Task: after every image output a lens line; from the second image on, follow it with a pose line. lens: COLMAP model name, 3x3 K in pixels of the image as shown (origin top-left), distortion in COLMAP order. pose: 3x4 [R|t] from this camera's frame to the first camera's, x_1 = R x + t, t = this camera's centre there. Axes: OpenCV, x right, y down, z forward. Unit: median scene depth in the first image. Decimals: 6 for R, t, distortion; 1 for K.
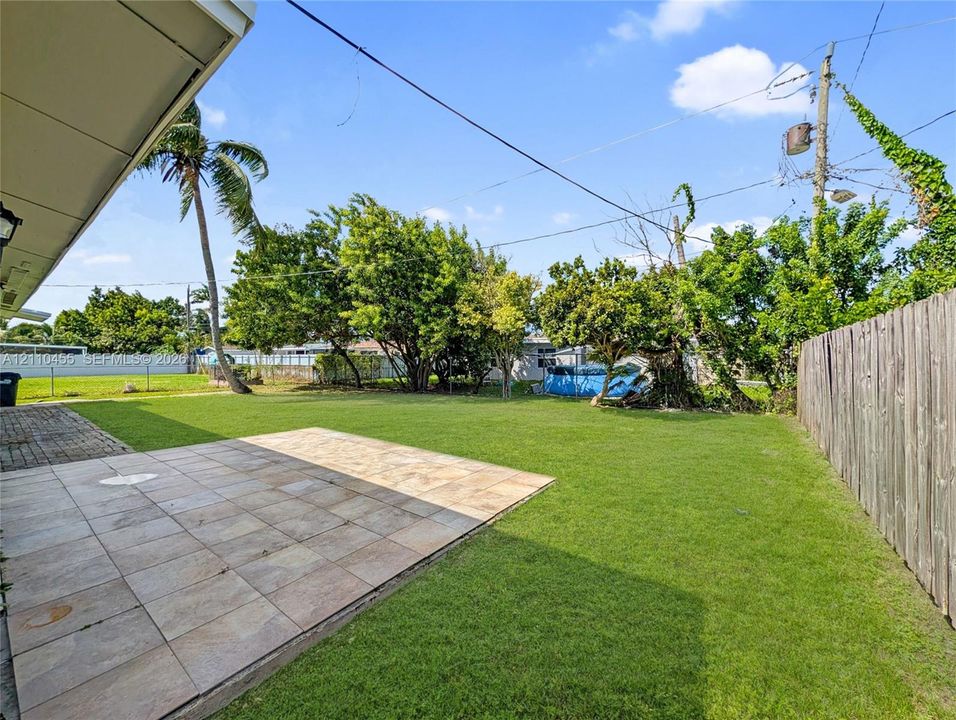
lens RADIAL K [[374.0, 0, 476.4], [0, 374.0, 361.0], [0, 0, 1]] dist [0.002864, 0.000432]
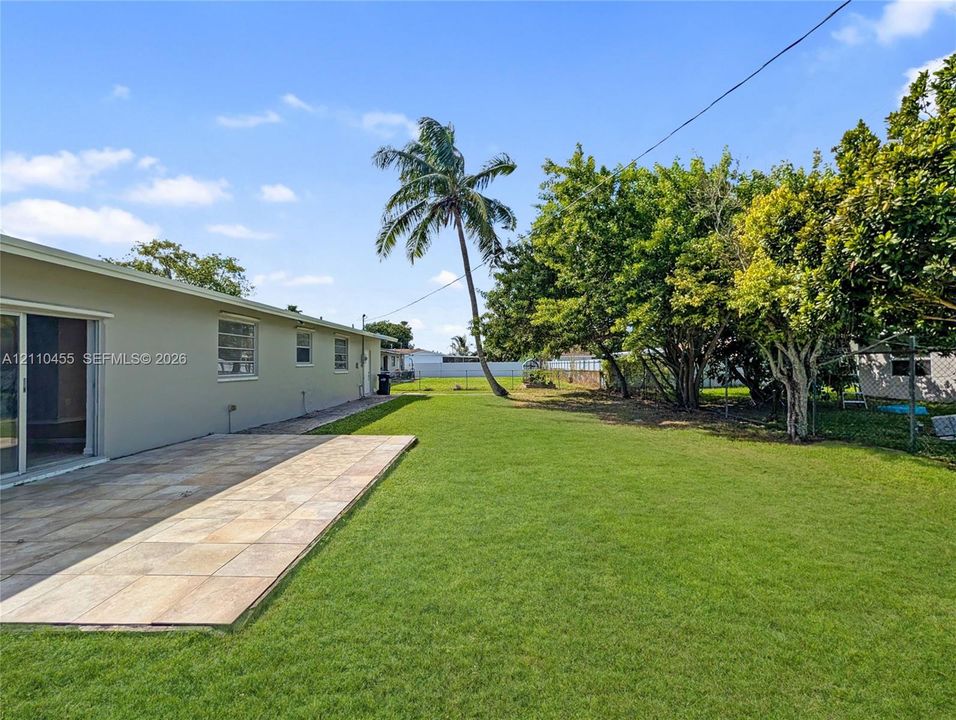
lens RADIAL K [[374.0, 0, 478.1], [0, 374.0, 362.7], [0, 0, 1]] dist [0.002864, 0.000432]
pose [[0.578606, -0.011656, -0.815524, 0.770850], [0.004587, 0.999929, -0.011037, 0.002073], [0.815595, 0.002645, 0.578618, 0.988902]]
